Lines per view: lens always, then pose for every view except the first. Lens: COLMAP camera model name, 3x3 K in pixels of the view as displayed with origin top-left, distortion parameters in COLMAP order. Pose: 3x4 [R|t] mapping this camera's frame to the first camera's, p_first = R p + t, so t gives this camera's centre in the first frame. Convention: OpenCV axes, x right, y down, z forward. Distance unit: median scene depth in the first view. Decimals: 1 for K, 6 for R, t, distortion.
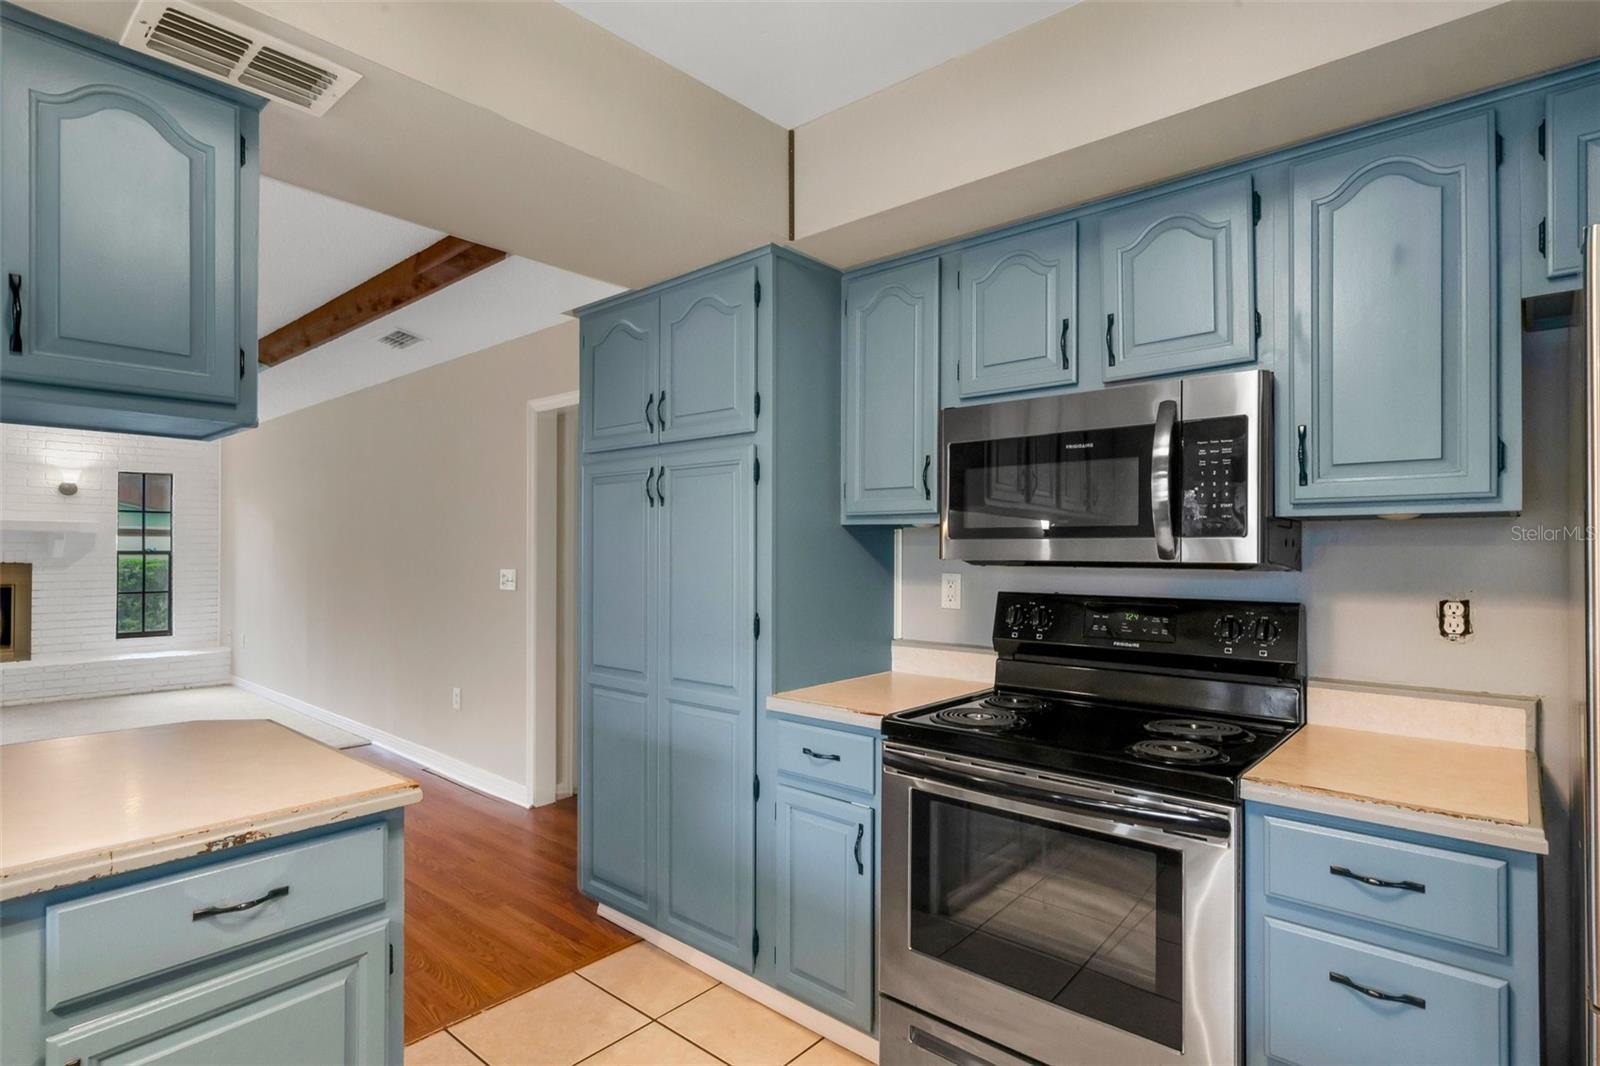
lens RADIAL K [[804.1, 0, 800.0], [0, 804.1, 541.9], [0, 0, 1]] dist [-0.001605, 0.001211]
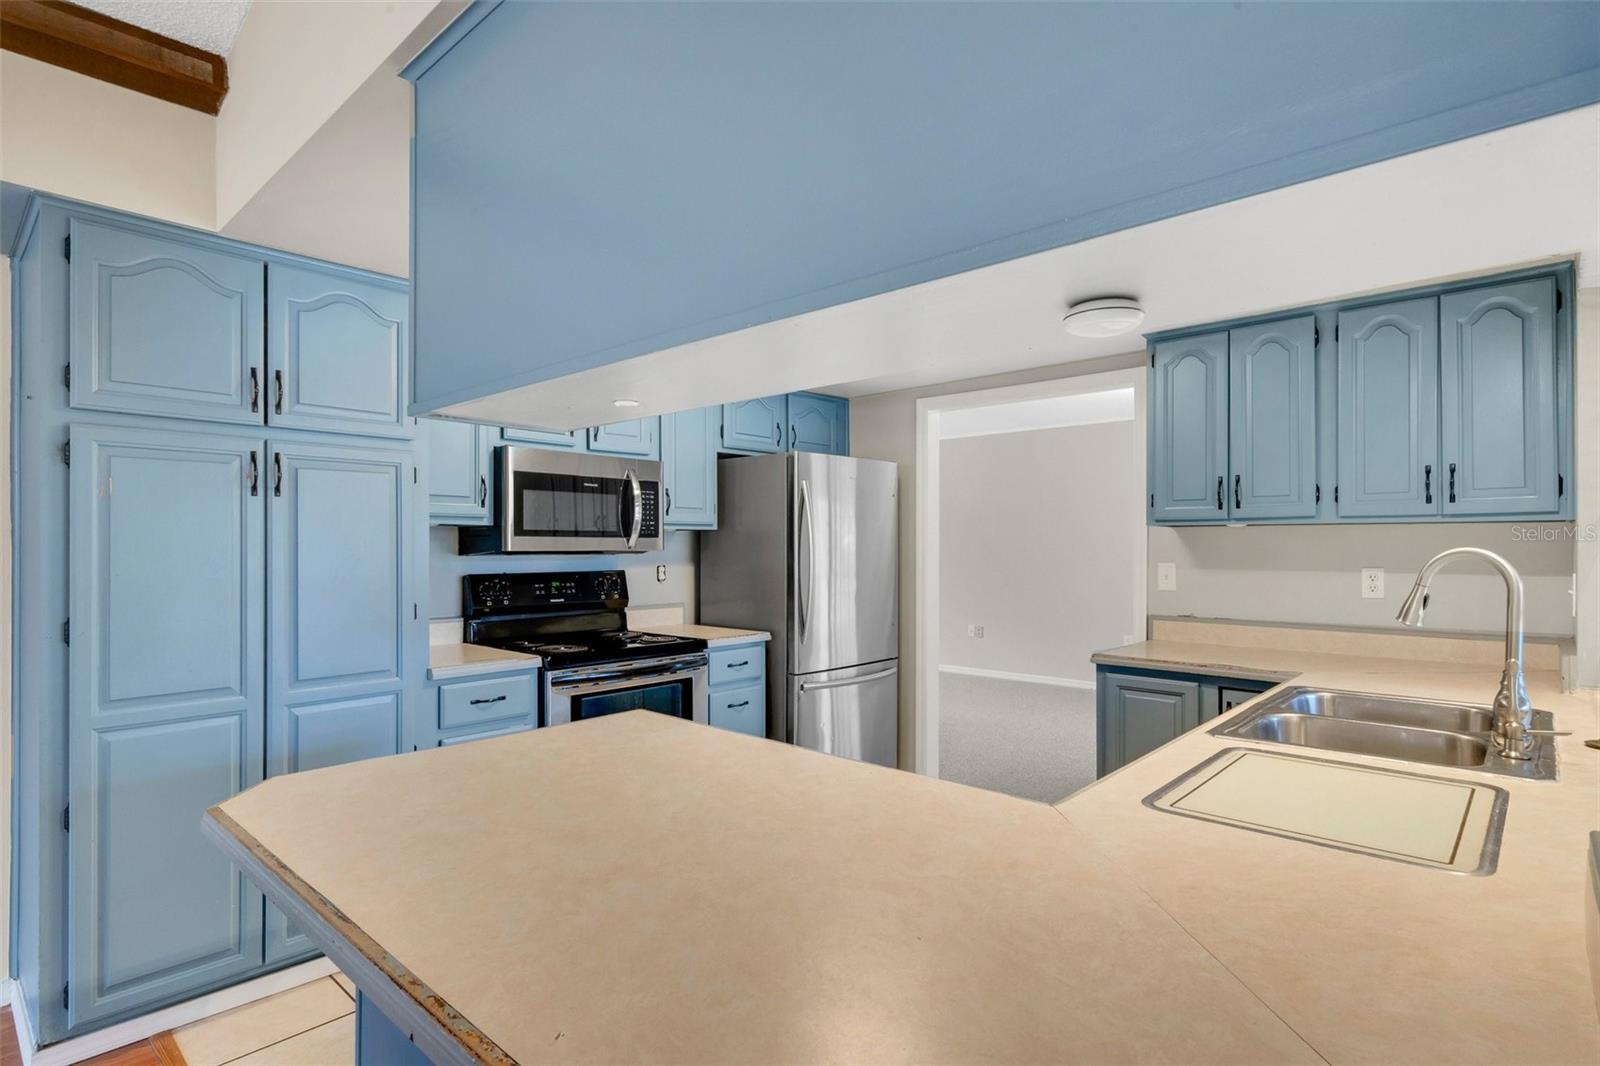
lens RADIAL K [[804.1, 0, 798.8], [0, 804.1, 537.7], [0, 0, 1]] dist [-0.001605, 0.001211]
pose [[0.020077, 0.006981, 0.999774, -1.278020], [-0.009812, 0.999929, -0.006785, 0.003183], [-0.999750, -0.009673, 0.020144, 0.466286]]
